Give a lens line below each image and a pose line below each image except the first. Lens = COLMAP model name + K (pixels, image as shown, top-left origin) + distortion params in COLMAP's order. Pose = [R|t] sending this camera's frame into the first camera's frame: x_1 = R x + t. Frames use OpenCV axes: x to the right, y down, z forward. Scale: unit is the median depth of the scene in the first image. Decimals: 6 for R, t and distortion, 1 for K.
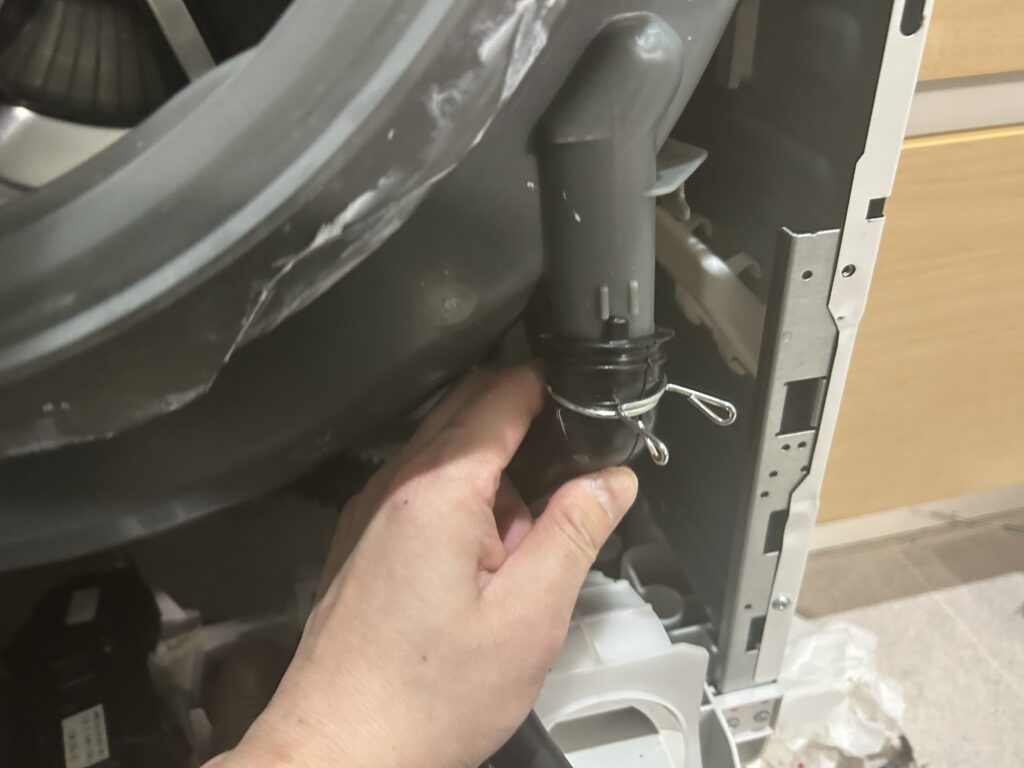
lens RADIAL K [[796.9, 0, 512.0], [0, 796.9, 384.0], [0, 0, 1]] dist [0.063163, -0.091459]
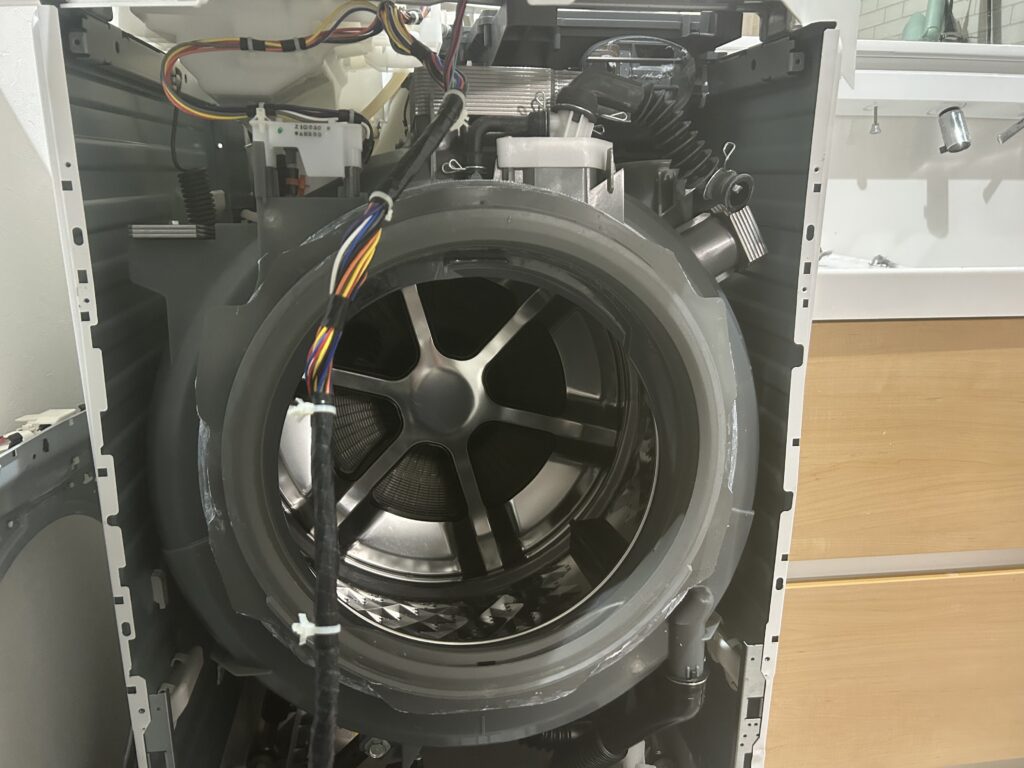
lens RADIAL K [[792.8, 0, 514.1], [0, 792.8, 372.9], [0, 0, 1]] dist [0.013994, -0.023645]
pose [[0.994931, 0.084088, -0.055153, -0.329625], [-0.097736, 0.937660, -0.333528, -0.050482], [0.023669, 0.337228, 0.941125, -1.628589]]
